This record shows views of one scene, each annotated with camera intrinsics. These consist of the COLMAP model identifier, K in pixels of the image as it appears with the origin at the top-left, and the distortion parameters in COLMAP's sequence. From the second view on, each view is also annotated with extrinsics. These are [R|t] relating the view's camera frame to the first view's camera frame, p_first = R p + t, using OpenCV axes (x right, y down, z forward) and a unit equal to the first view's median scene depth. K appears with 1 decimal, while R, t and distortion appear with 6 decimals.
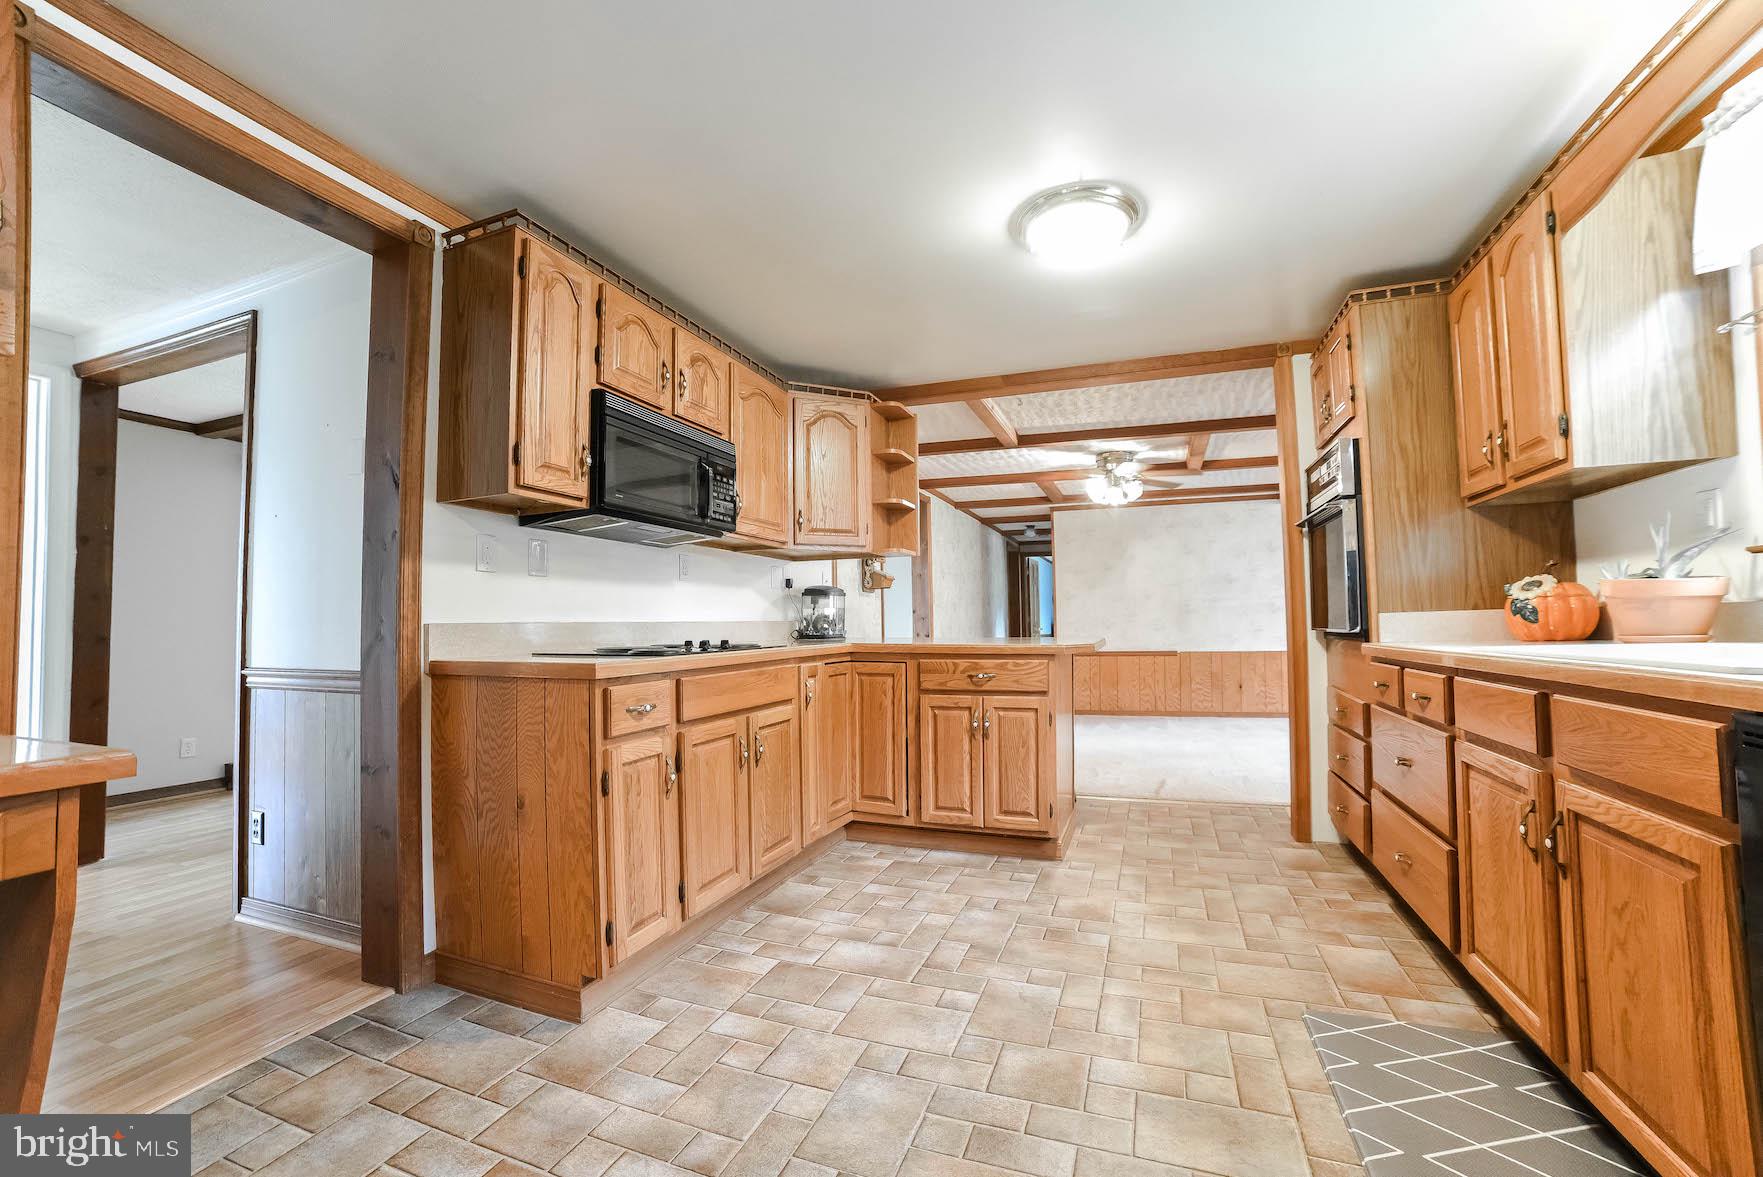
lens RADIAL K [[725.3, 0, 892.1], [0, 725.3, 592.0], [0, 0, 1]] dist [-0.045009, 0.009202]
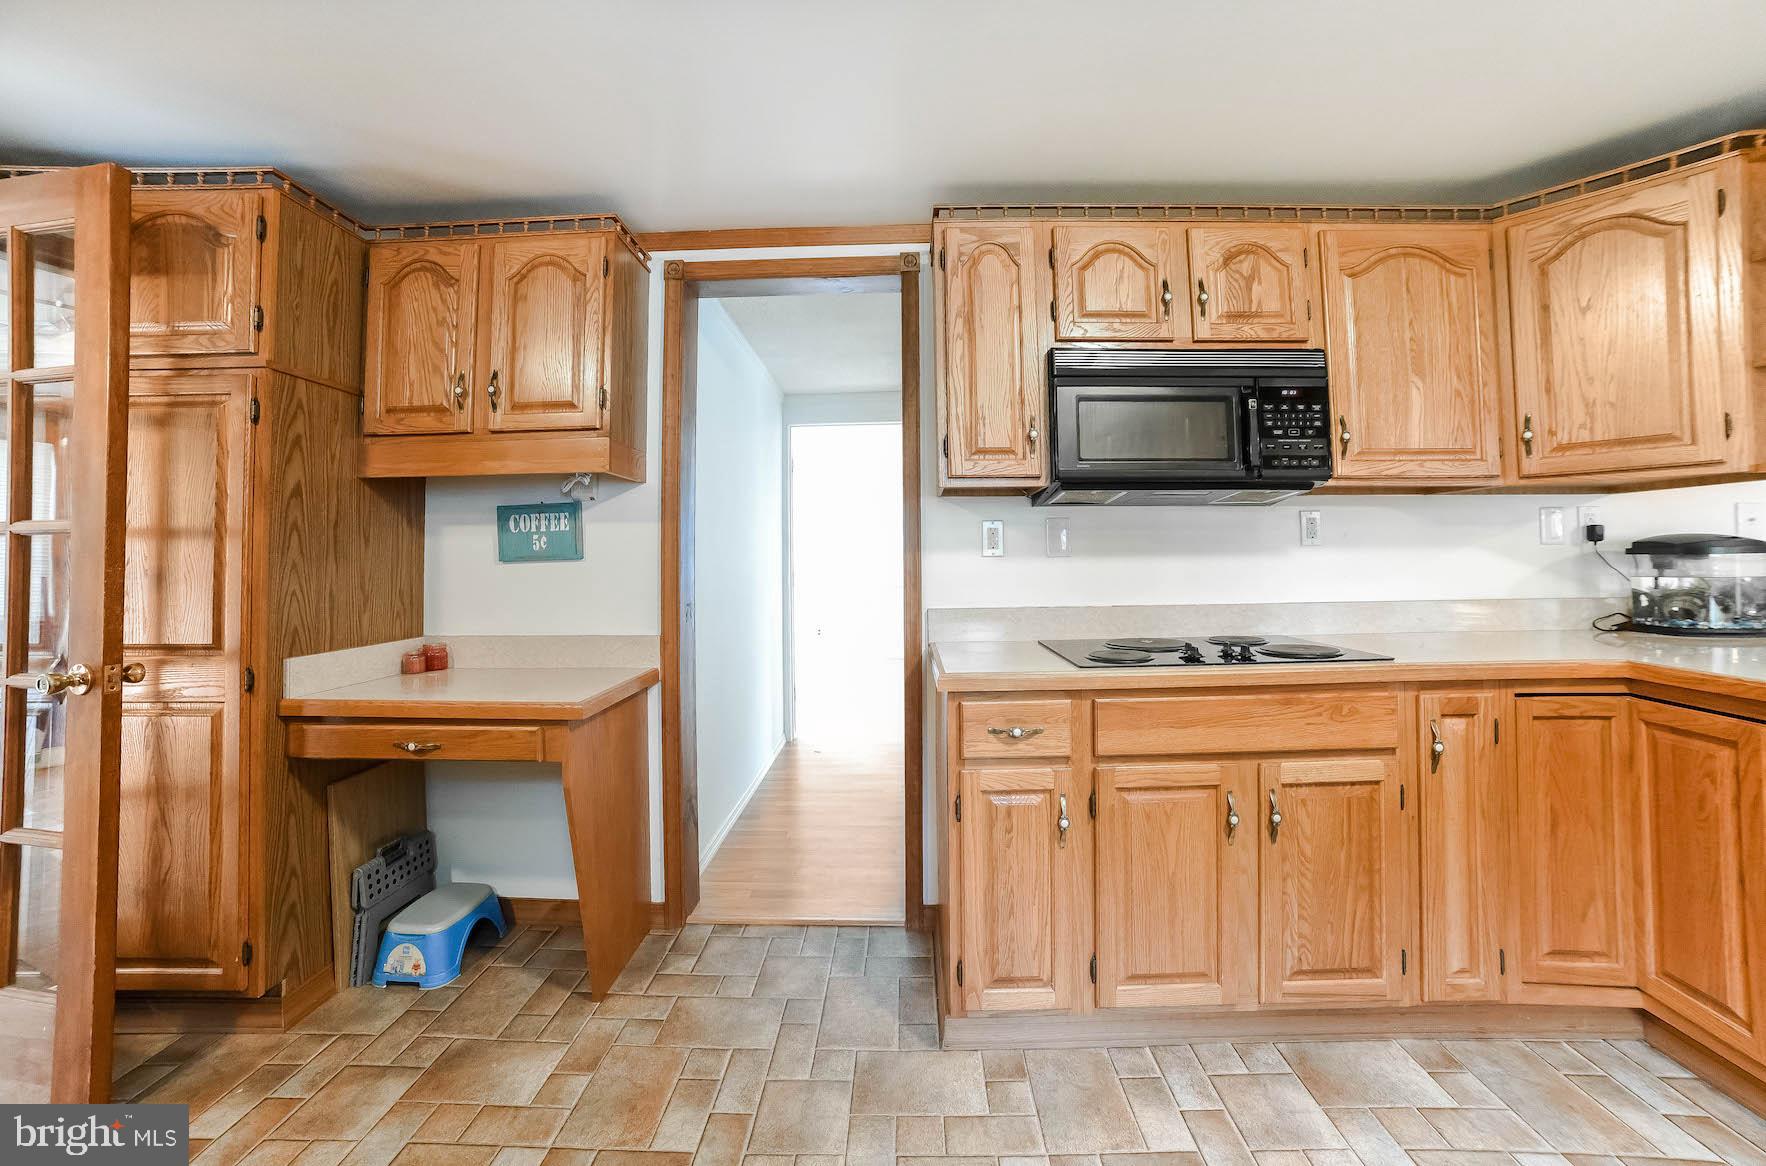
lens RADIAL K [[707.1, 0, 899.2], [0, 707.1, 535.2], [0, 0, 1]] dist [-0.045890, 0.009005]
pose [[0.327973, -0.017957, -0.944516, 0.331523], [0.046720, 0.998904, -0.002768, -0.060799], [0.943531, -0.043220, 0.328453, 0.515752]]
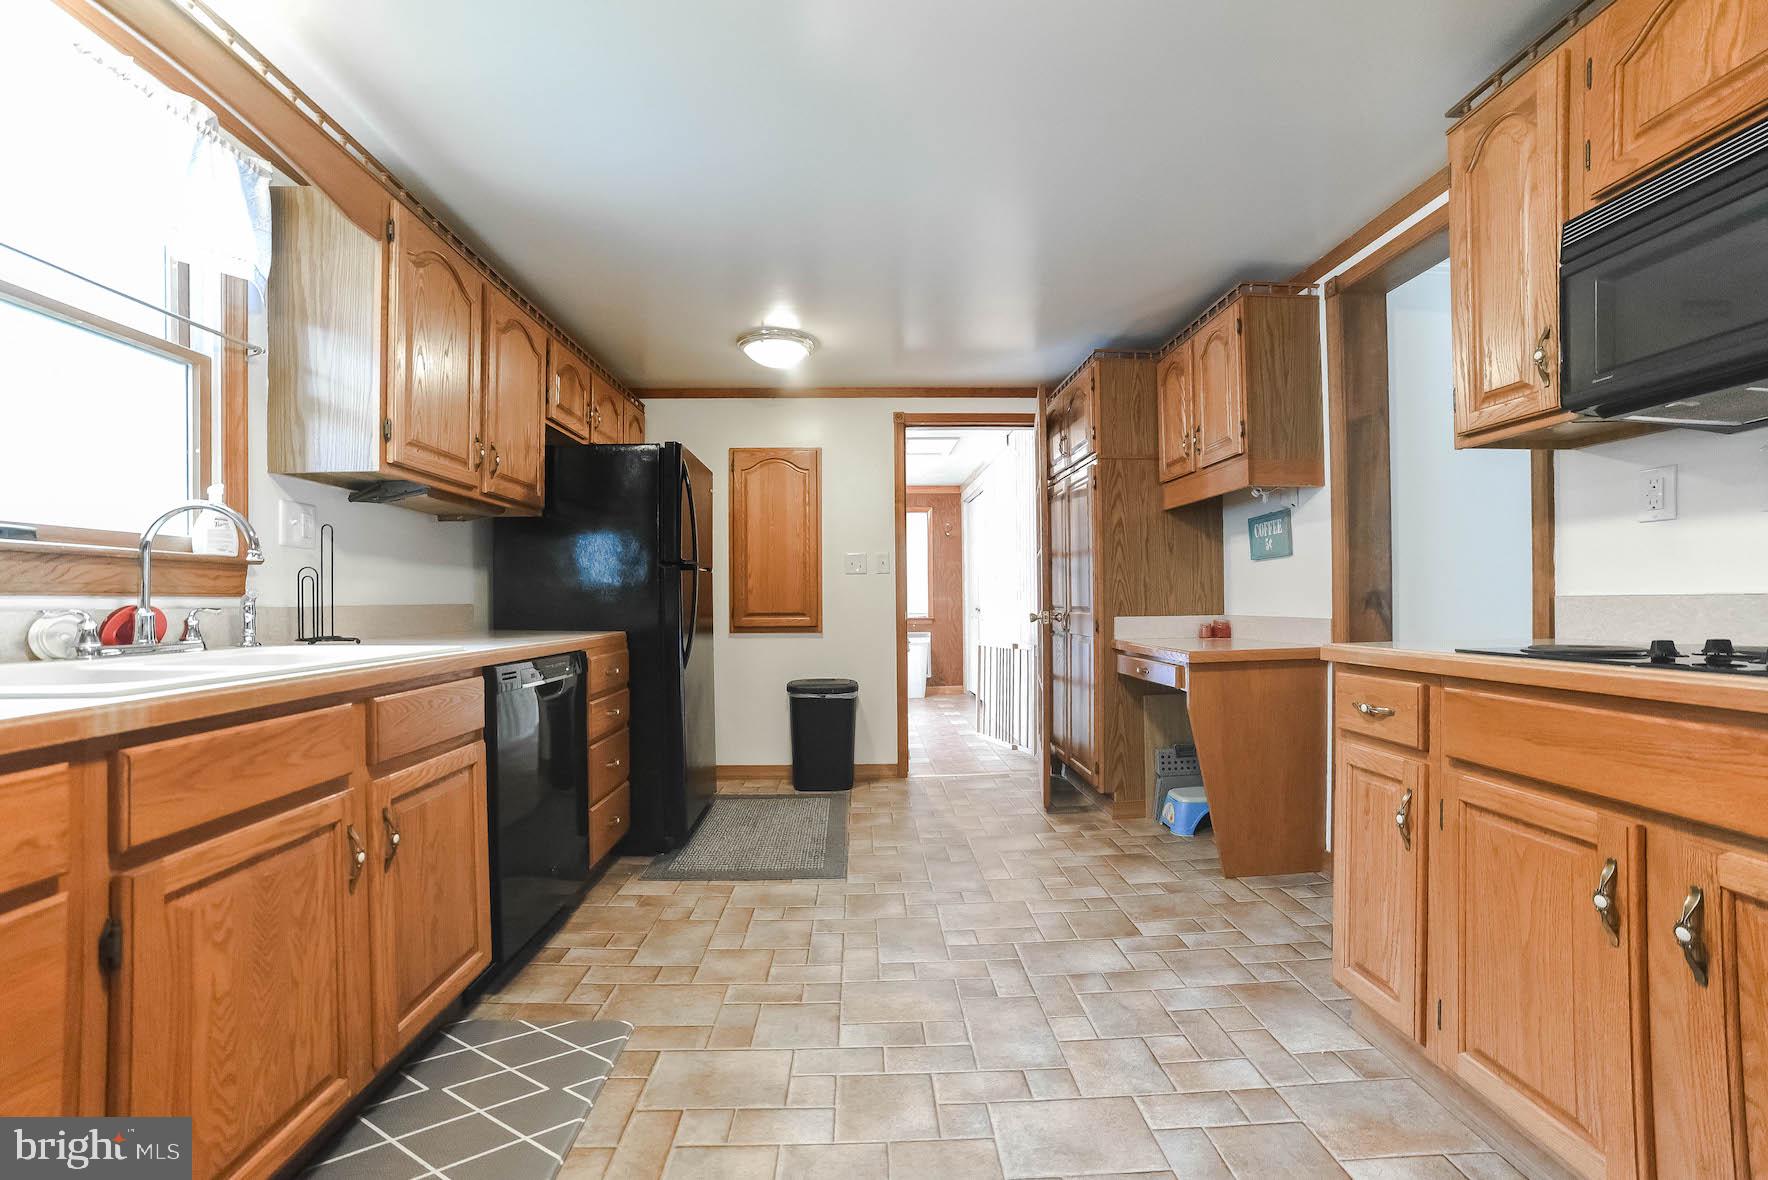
lens RADIAL K [[727.3, 0, 873.2], [0, 727.3, 602.6], [0, 0, 1]] dist [-0.045009, 0.009202]
pose [[-0.930299, 0.026510, -0.365844, 0.371798], [0.041353, 0.998606, -0.032793, 0.039862], [0.364465, -0.045636, -0.930098, 1.285844]]
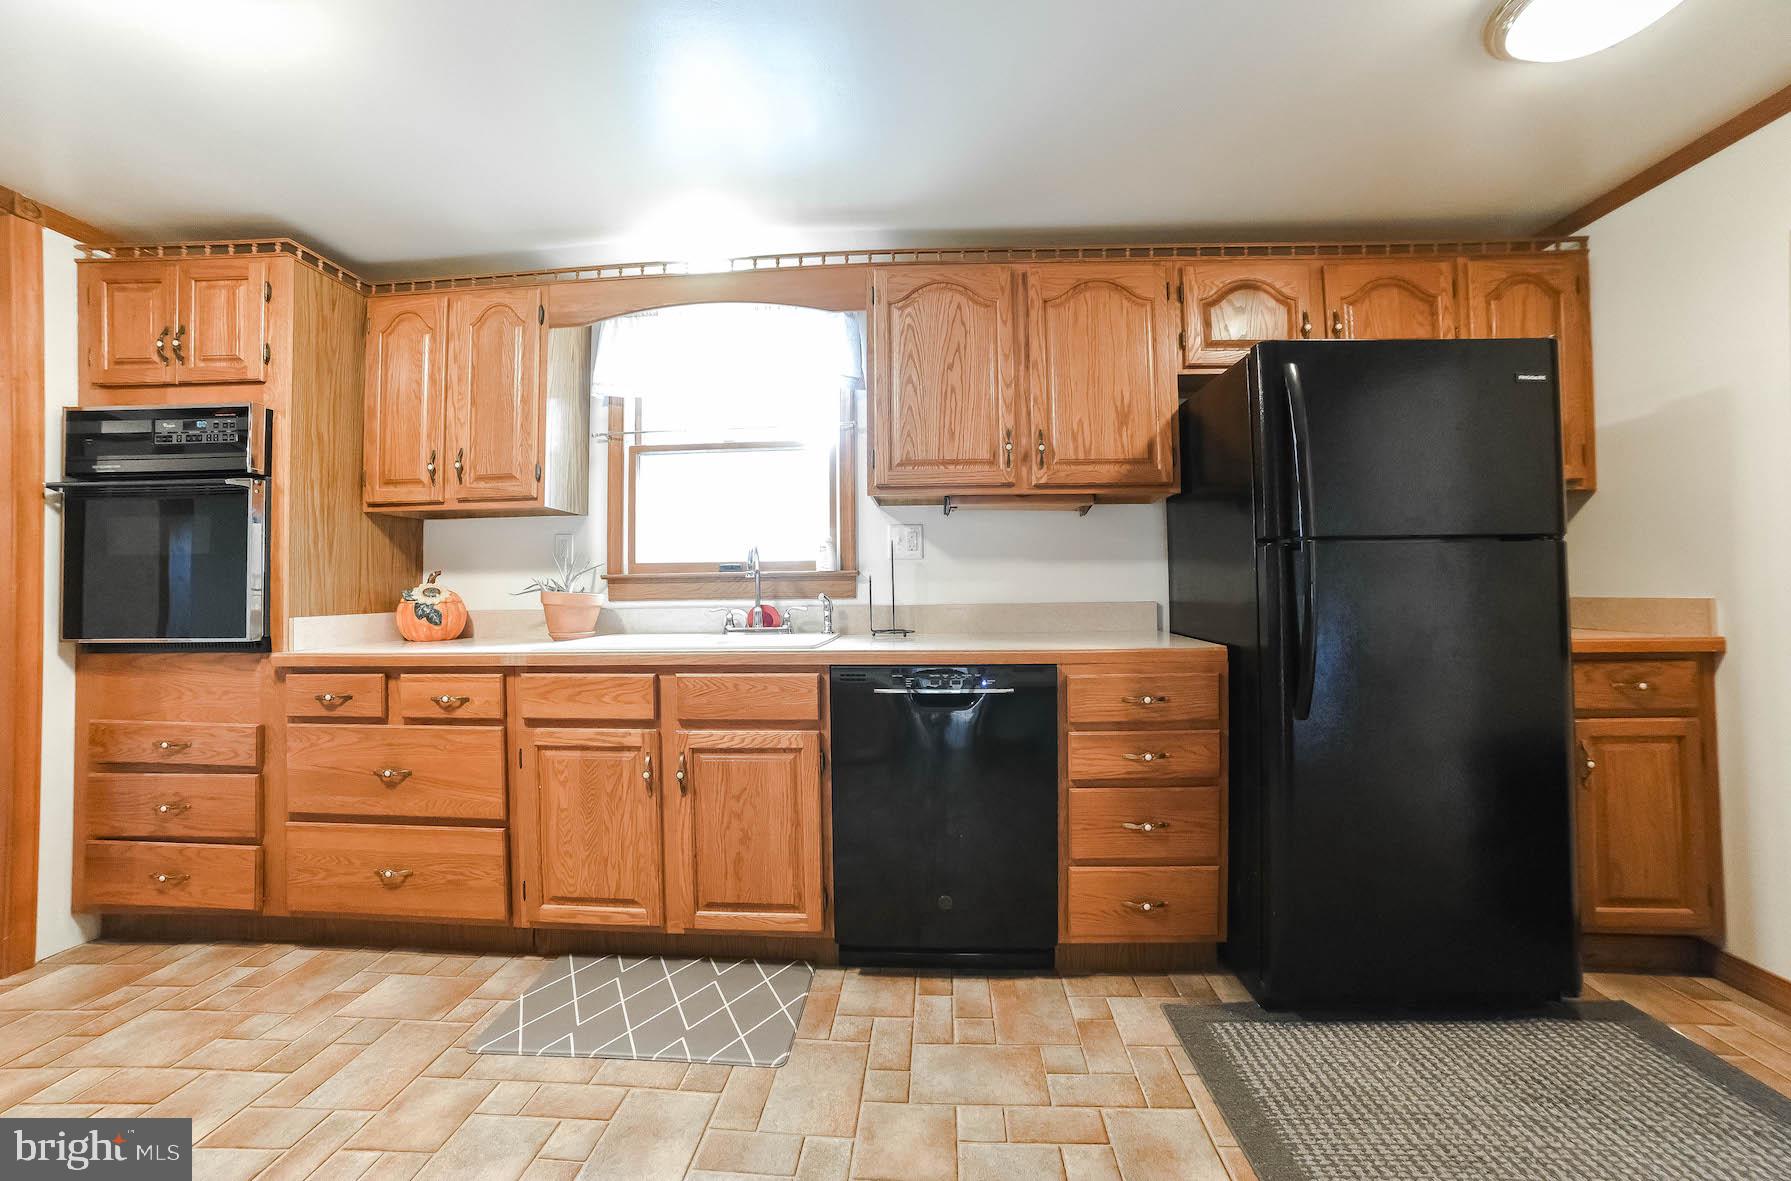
lens RADIAL K [[717.1, 0, 894.1], [0, 717.1, 576.3], [0, 0, 1]] dist [-0.045890, 0.009005]
pose [[-0.289519, 0.041258, 0.956283, -0.369411], [-0.027067, 0.998318, -0.051266, 0.002510], [-0.956790, -0.040726, -0.287915, 0.579779]]
